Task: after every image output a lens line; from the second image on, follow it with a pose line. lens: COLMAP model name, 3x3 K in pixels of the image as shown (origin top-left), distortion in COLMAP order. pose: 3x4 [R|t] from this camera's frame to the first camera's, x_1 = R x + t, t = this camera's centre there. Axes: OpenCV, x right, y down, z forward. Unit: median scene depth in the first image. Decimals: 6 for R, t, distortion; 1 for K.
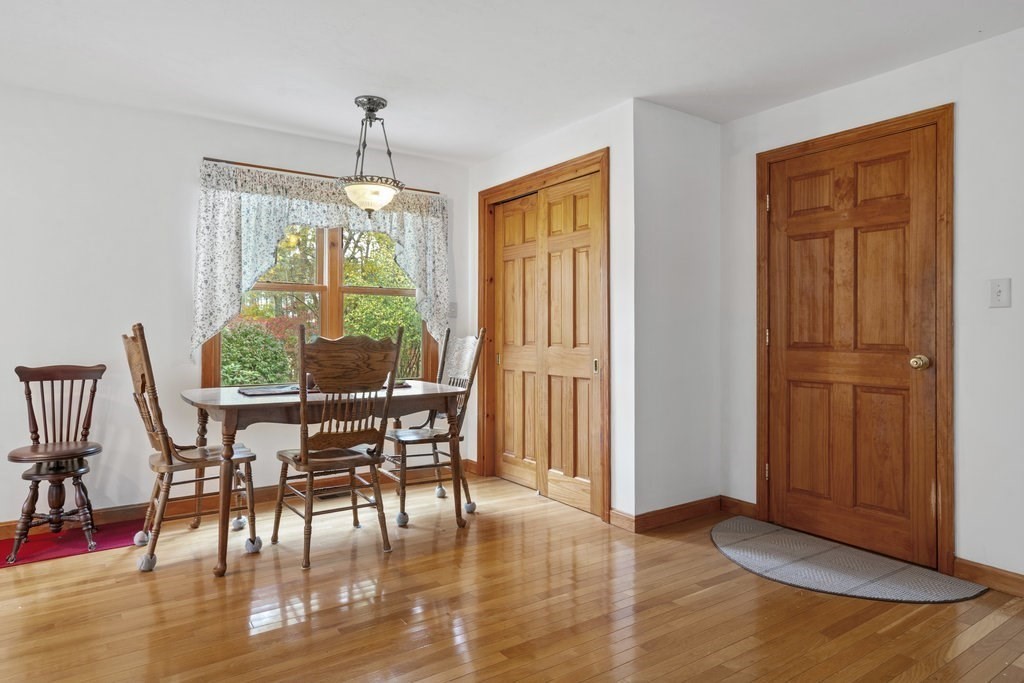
lens RADIAL K [[614.4, 0, 514.4], [0, 614.4, 324.8], [0, 0, 1]] dist [0.001935, 0.000811]
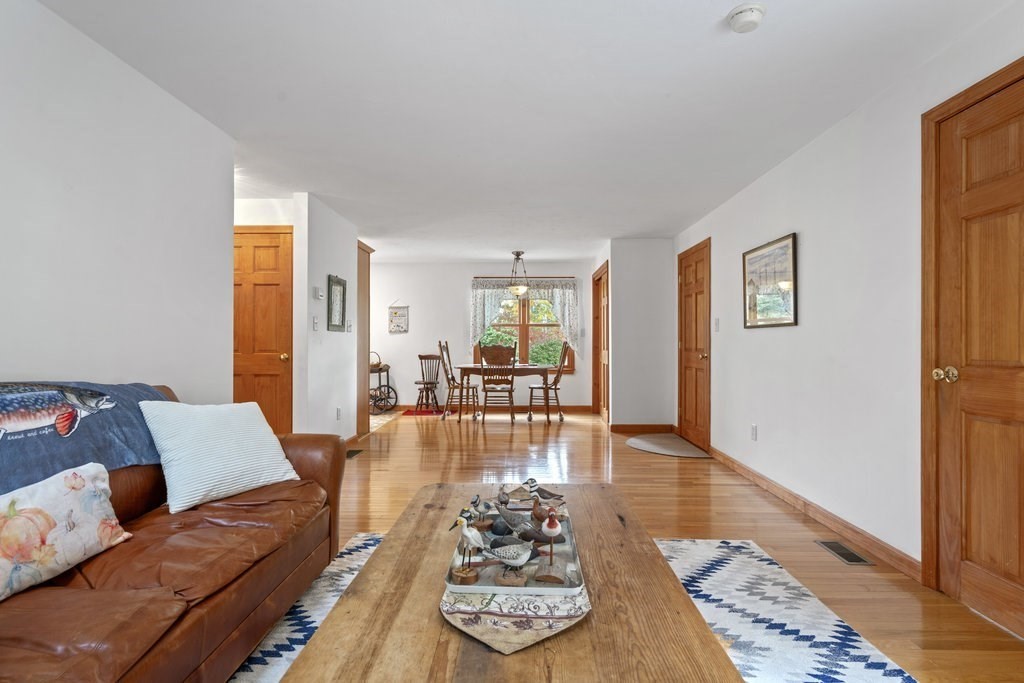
lens RADIAL K [[493.4, 0, 514.1], [0, 493.4, 341.4], [0, 0, 1]] dist [0.001691, 0.001186]
pose [[0.807666, -0.004278, -0.589625, 0.910349], [0.008571, 0.999953, 0.004485, -0.005391], [0.589578, -0.008676, 0.807665, -0.627583]]
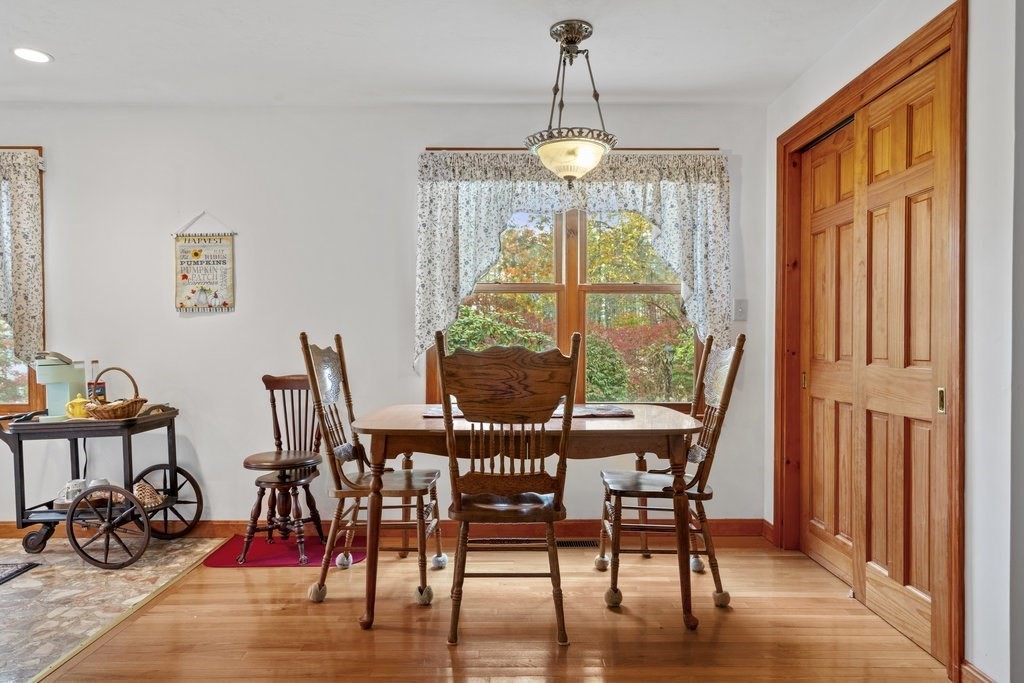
lens RADIAL K [[653.8, 0, 514.5], [0, 653.8, 352.2], [0, 0, 1]] dist [0.004481, 0.003628]
pose [[0.823020, 0.006400, -0.567977, 0.153913], [0.009311, 0.999650, 0.024757, 0.004690], [0.567937, -0.025664, 0.822672, 0.288377]]
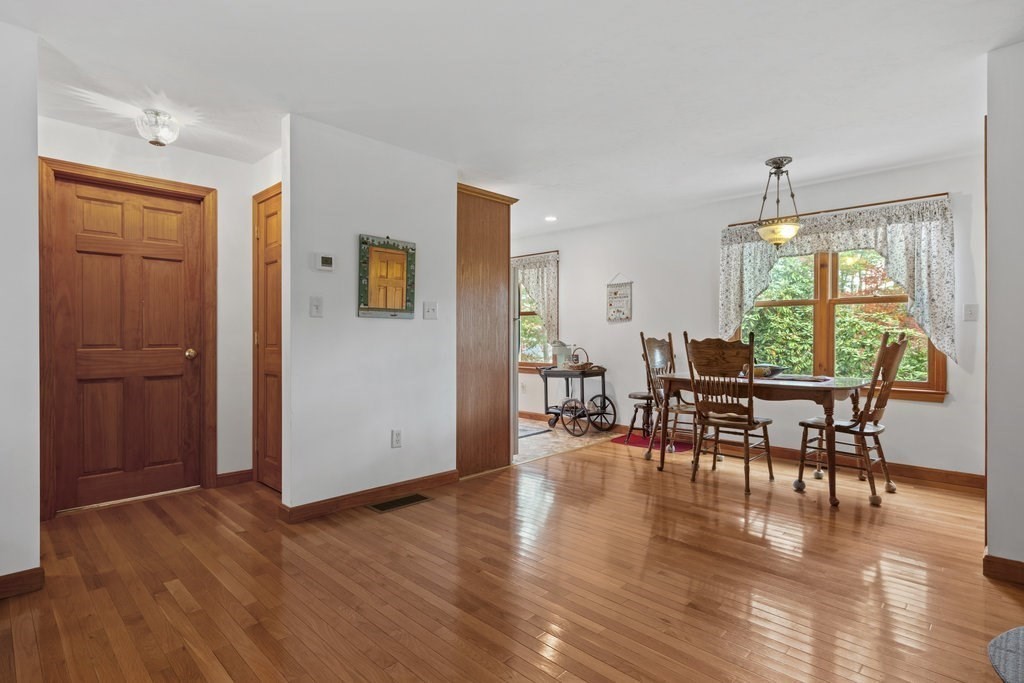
lens RADIAL K [[518.0, 0, 512.6], [0, 518.0, 337.5], [0, 0, 1]] dist [-0.000246, 0.000143]
pose [[0.184314, -0.000206, -0.982867, 0.717074], [0.010067, 0.999948, 0.001678, 0.006677], [0.982816, -0.010204, 0.184306, 0.222361]]
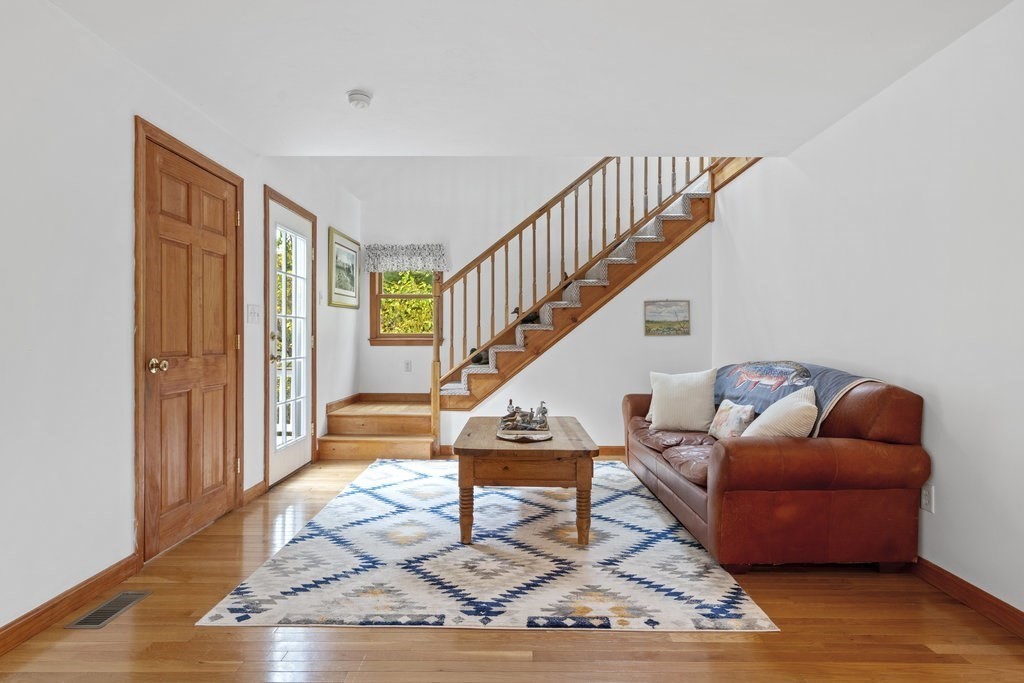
lens RADIAL K [[539.5, 0, 512.0], [0, 539.5, 341.5], [0, 0, 1]] dist [0.002023, 0.001758]
pose [[-0.815066, -0.007414, 0.579321, 0.150752], [-0.012933, 0.999902, -0.005400, 0.005520], [-0.579224, -0.011893, -0.815082, 0.476511]]
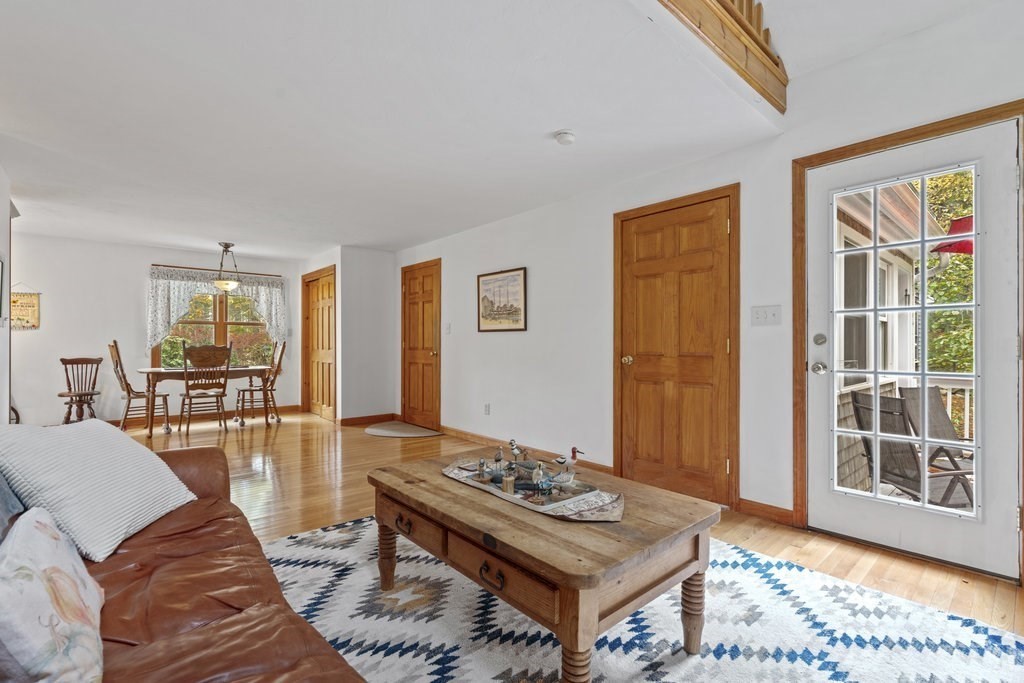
lens RADIAL K [[465.6, 0, 512.0], [0, 465.6, 341.5], [0, 0, 1]] dist [-0.002057, 0.000960]
pose [[0.994084, -0.001671, 0.108602, 0.618759], [0.000732, 0.999962, 0.008681, -0.008790], [-0.108612, -0.008550, 0.994047, -0.828444]]
